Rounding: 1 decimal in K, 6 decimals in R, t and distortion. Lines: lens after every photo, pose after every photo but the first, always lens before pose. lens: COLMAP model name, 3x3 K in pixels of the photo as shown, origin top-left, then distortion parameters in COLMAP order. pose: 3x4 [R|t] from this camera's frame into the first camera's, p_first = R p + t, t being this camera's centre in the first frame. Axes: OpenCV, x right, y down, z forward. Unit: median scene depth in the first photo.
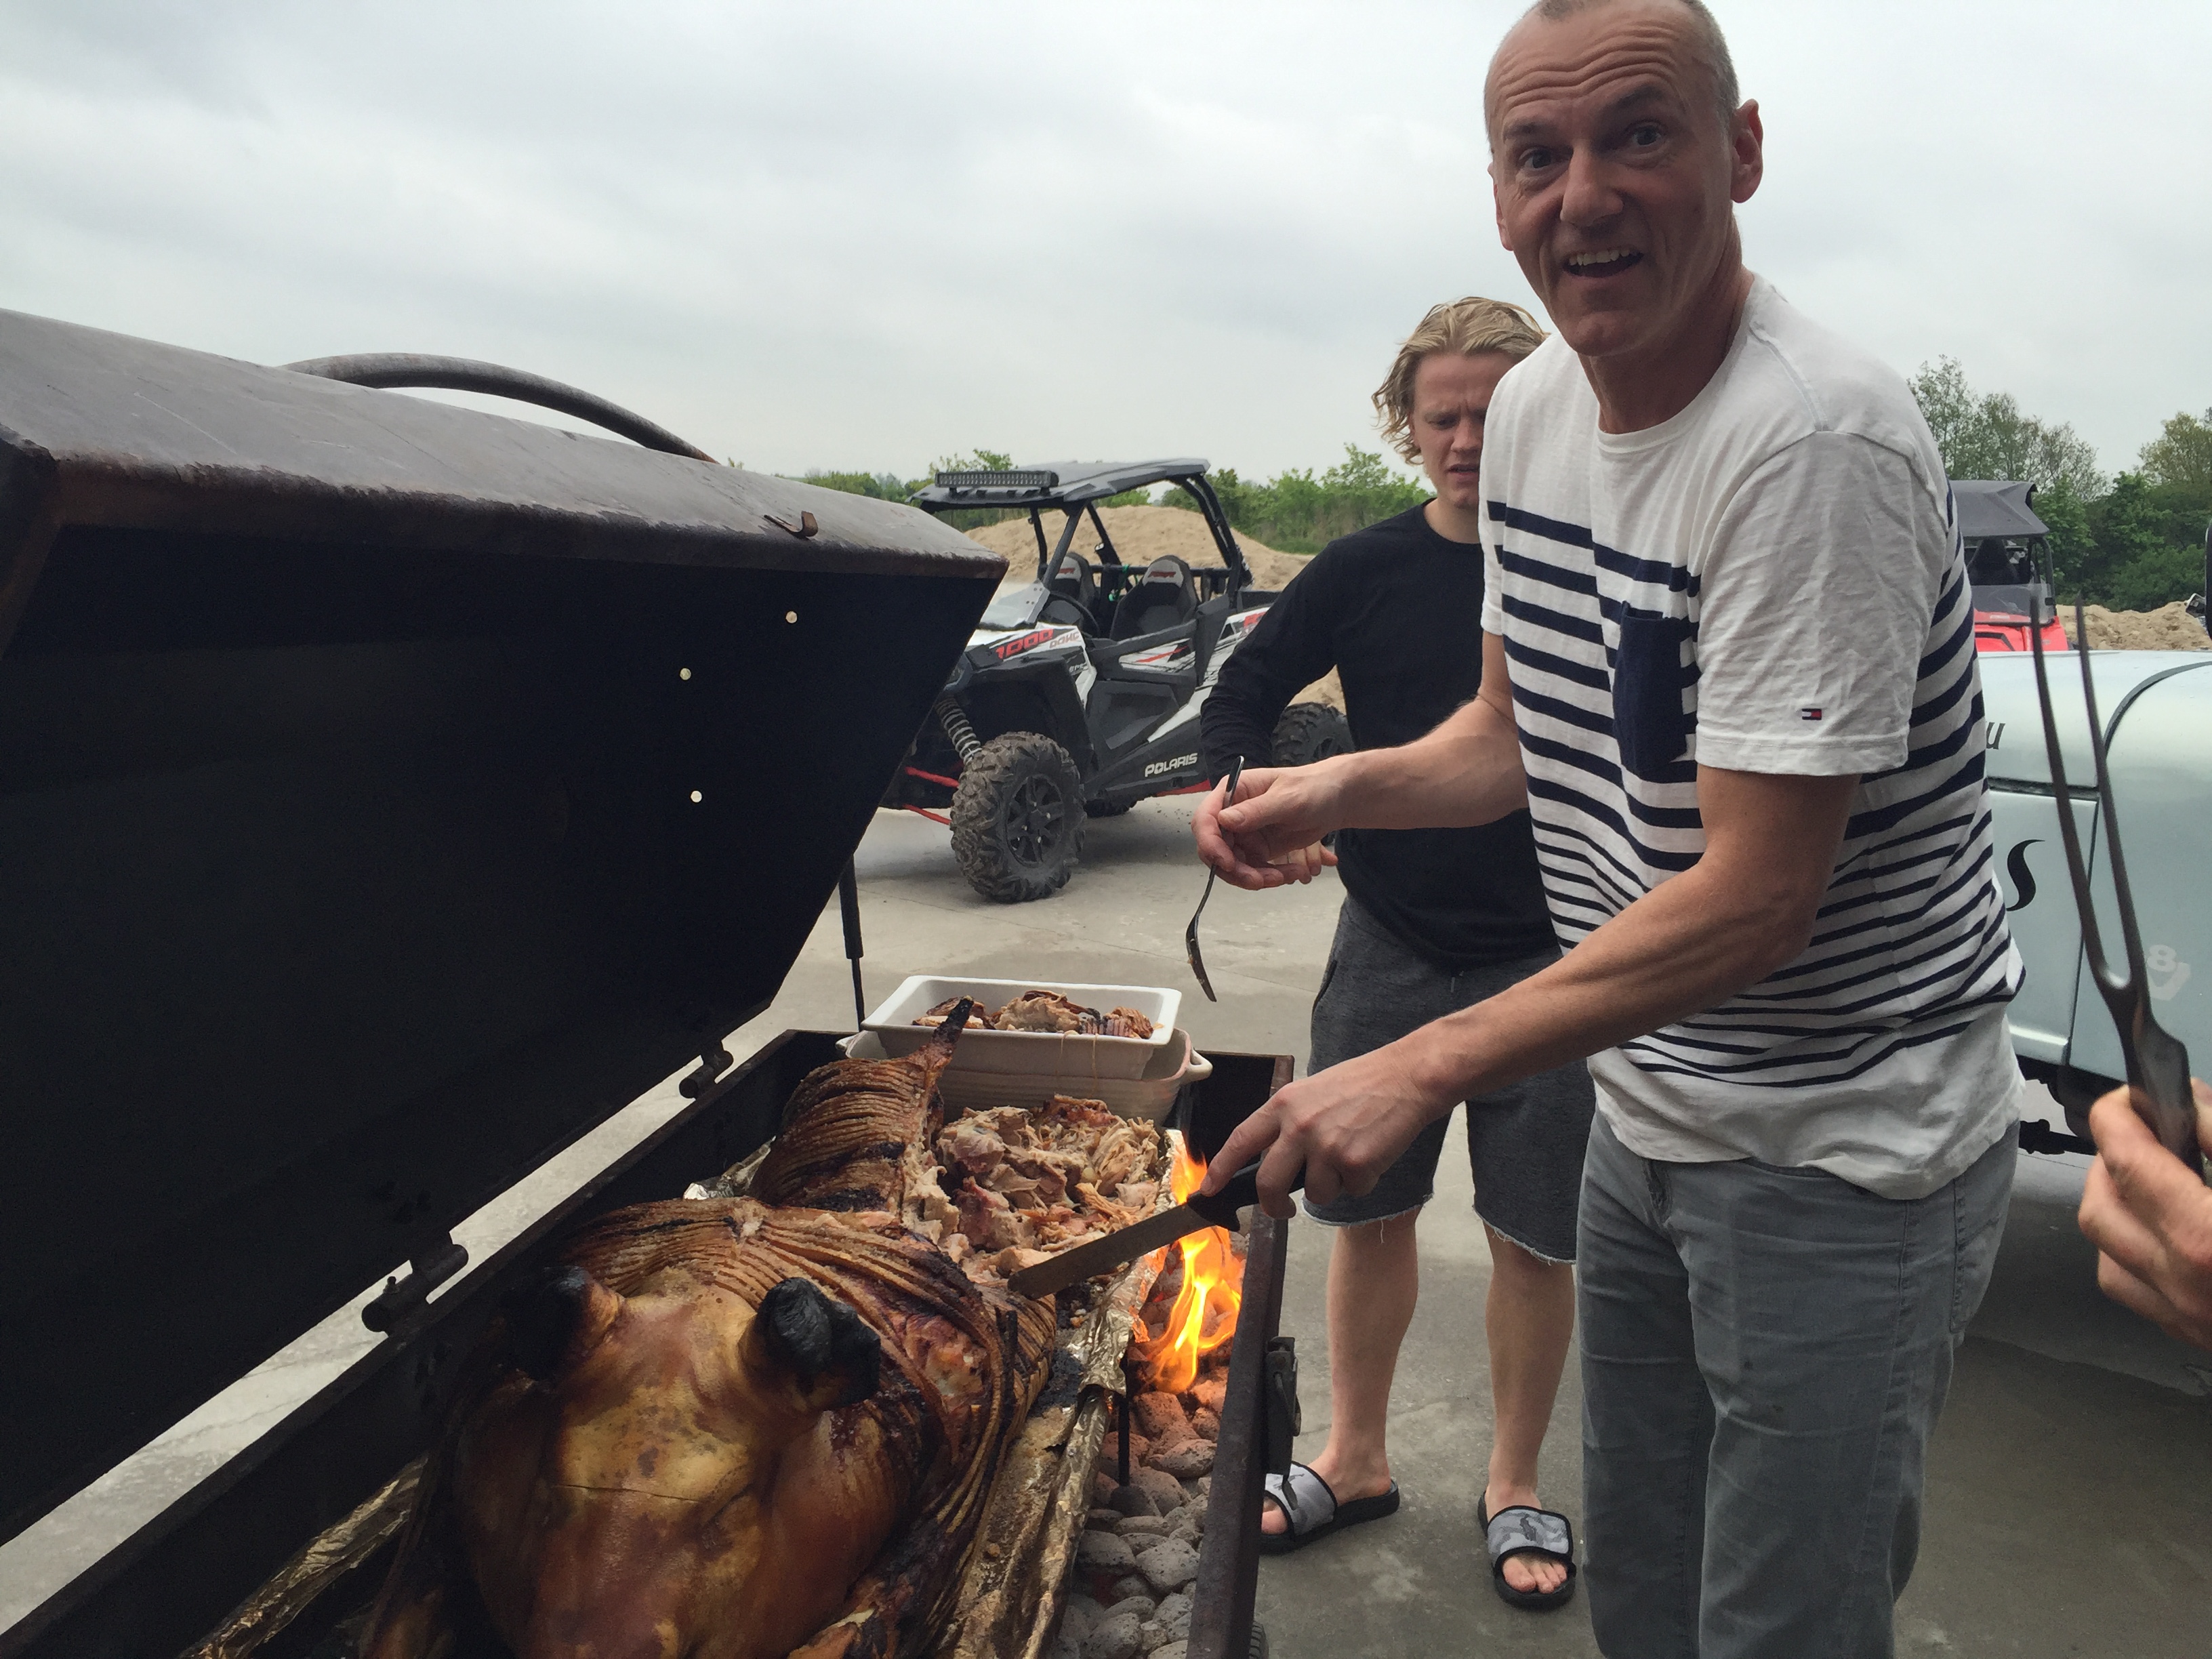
lens RADIAL K [[1876.7, 0, 1101.7], [0, 1876.7, 826.5], [0, 0, 1]] dist [0.009235, -0.002340]
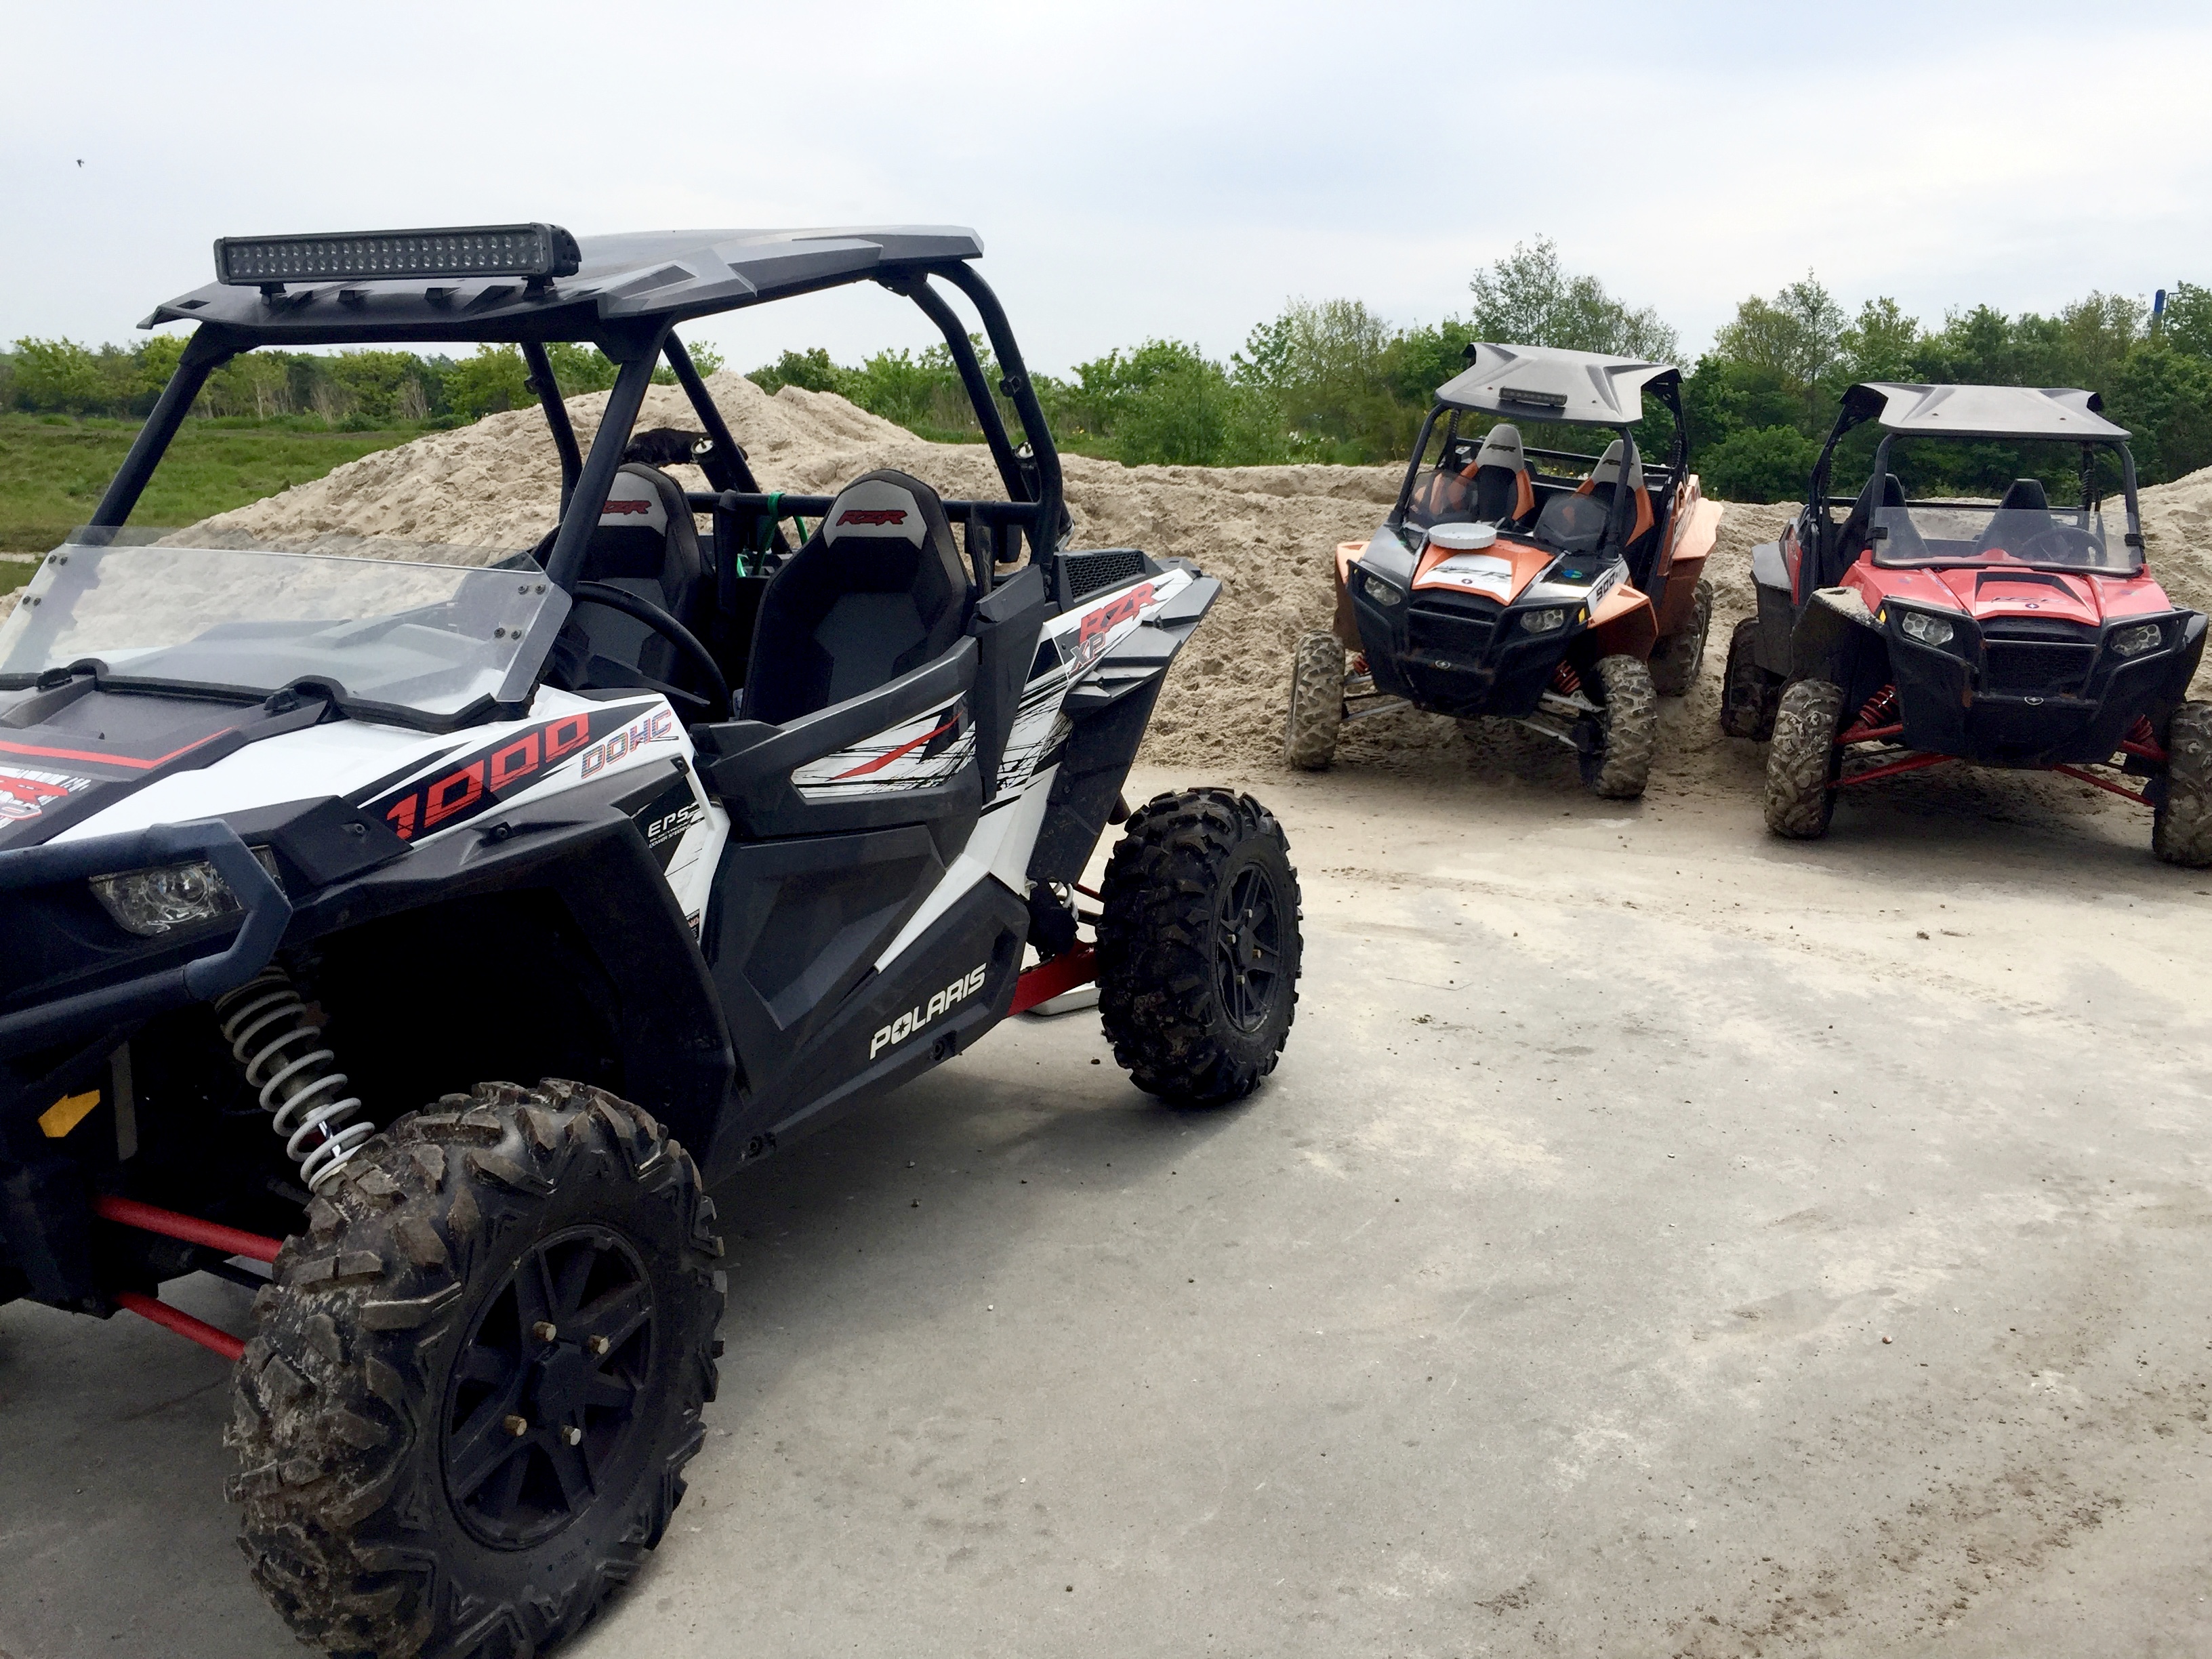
lens RADIAL K [[1876.7, 0, 1108.6], [0, 1876.7, 839.3], [0, 0, 1]] dist [0.009235, -0.002340]
pose [[0.976491, -0.057038, 0.207876, -0.005827], [0.043846, 0.996753, 0.067532, -0.091102], [-0.211053, -0.056830, 0.975821, 0.595783]]
